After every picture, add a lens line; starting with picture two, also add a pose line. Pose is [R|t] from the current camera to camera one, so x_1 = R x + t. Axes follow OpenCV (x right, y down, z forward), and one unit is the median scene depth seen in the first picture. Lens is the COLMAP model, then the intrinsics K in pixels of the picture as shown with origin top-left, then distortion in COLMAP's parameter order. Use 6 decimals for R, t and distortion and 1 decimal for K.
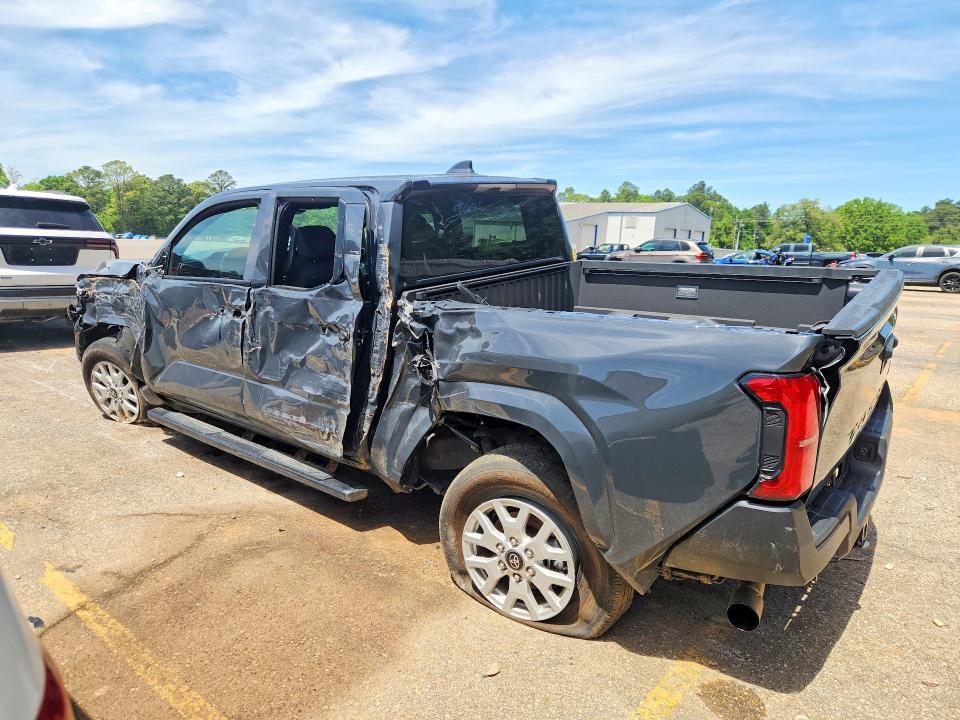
lens RADIAL K [[683.6, 0, 480.0], [0, 683.6, 360.0], [0, 0, 1]] dist [-0.001399, -0.001031]
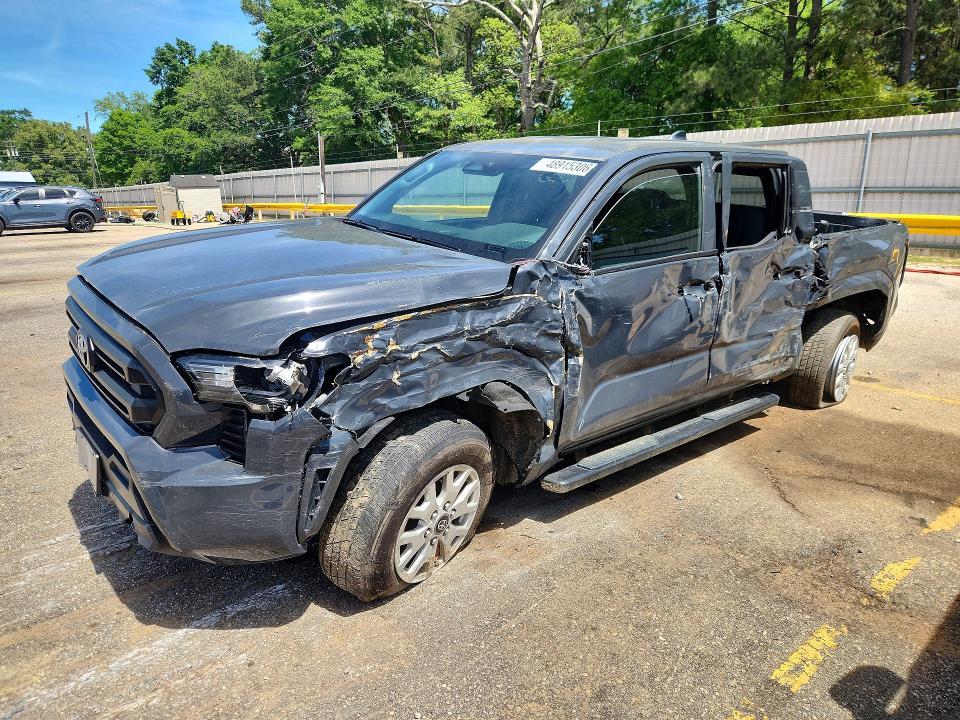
lens RADIAL K [[683.6, 0, 480.0], [0, 683.6, 360.0], [0, 0, 1]] dist [-0.001399, -0.001031]
pose [[0.161301, -0.268204, 0.949762, -1.244966], [0.181838, 0.953965, 0.238509, -0.237122], [-0.970009, 0.134231, 0.202645, 1.062652]]
